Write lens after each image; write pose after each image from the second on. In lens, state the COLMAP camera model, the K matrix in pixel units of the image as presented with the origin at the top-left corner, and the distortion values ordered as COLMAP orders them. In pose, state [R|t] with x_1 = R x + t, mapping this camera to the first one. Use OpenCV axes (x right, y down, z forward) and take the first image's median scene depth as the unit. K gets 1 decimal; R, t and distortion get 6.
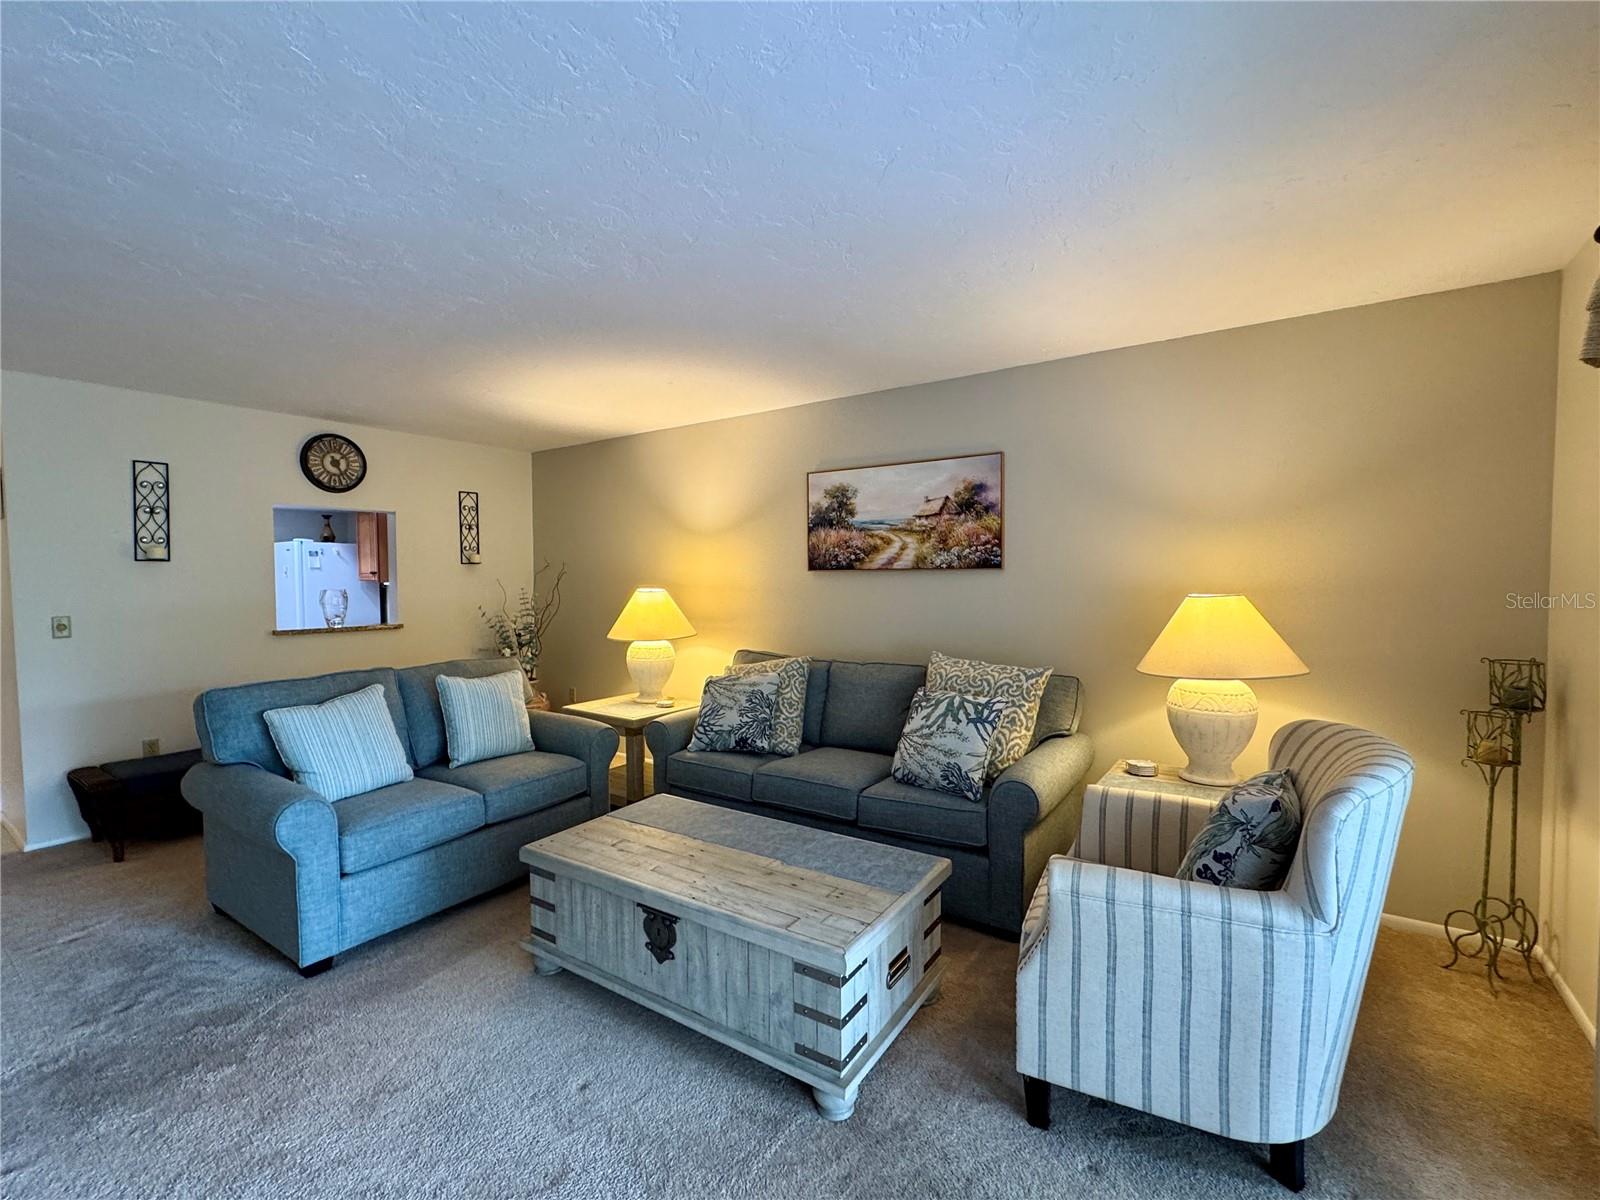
lens RADIAL K [[697.0, 0, 800.2], [0, 697.0, 603.9], [0, 0, 1]] dist [-0.005629, 0.000971]
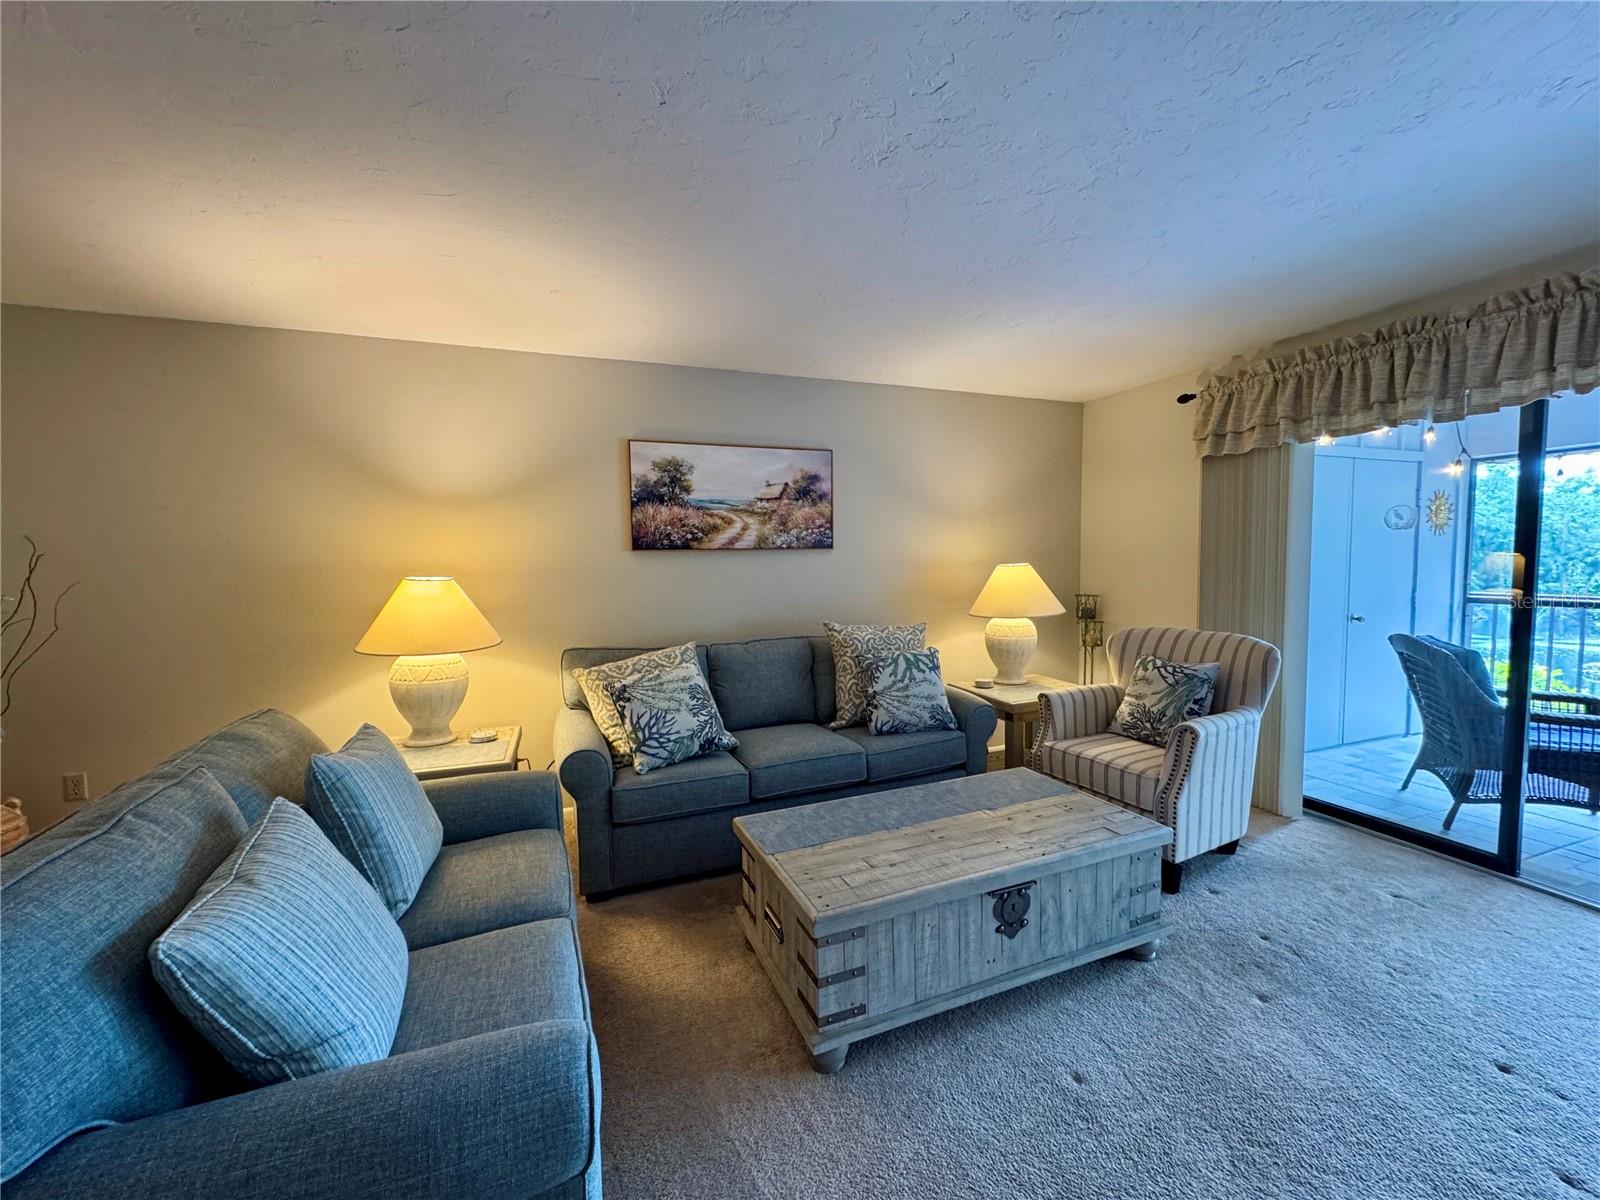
lens RADIAL K [[640.4, 0, 798.2], [0, 640.4, 601.4], [0, 0, 1]] dist [-0.004476, 0.001613]
pose [[0.560229, -0.059440, 0.826202, -0.646656], [0.045519, 0.998124, 0.040943, -0.008032], [-0.827086, 0.014671, 0.561884, 0.432913]]
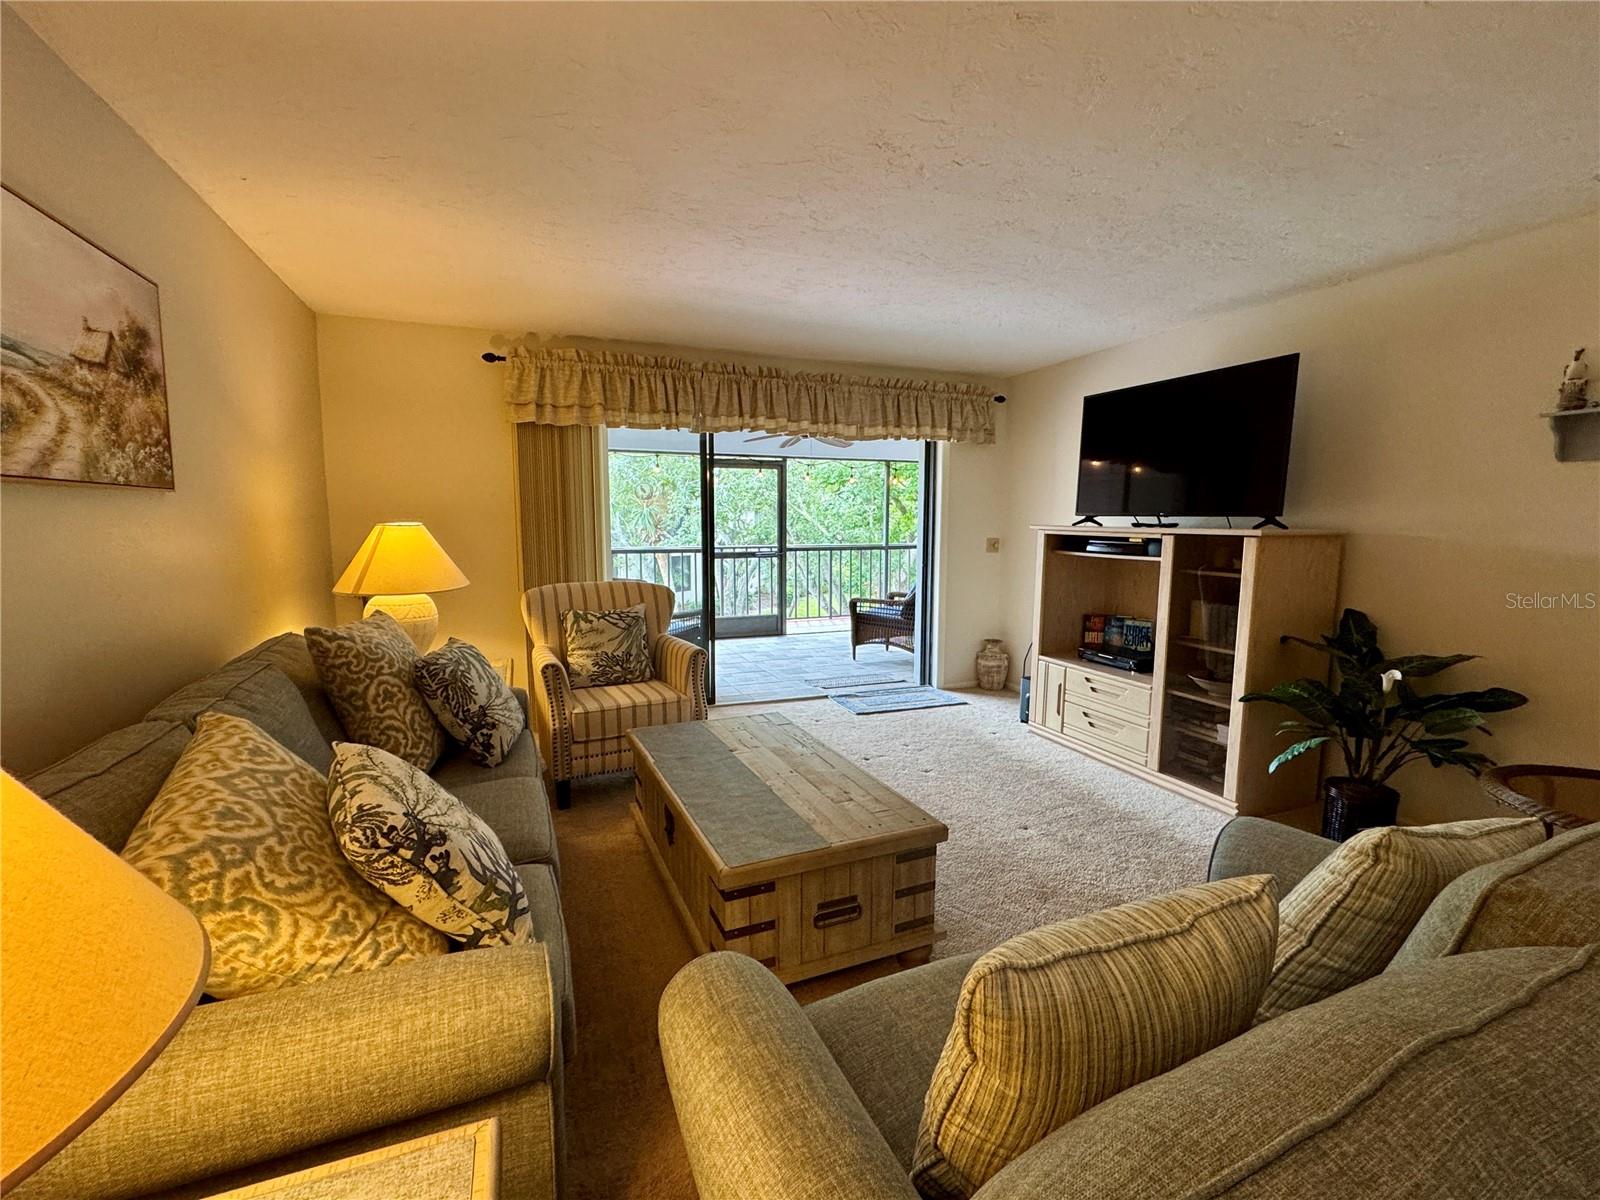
lens RADIAL K [[697.0, 0, 803.0], [0, 697.0, 598.2], [0, 0, 1]] dist [-0.005629, 0.000971]
pose [[-0.843526, -0.061902, 0.533509, -0.471566], [0.020502, 0.988901, 0.147155, -0.035396], [-0.536696, 0.135067, -0.832895, 1.205515]]
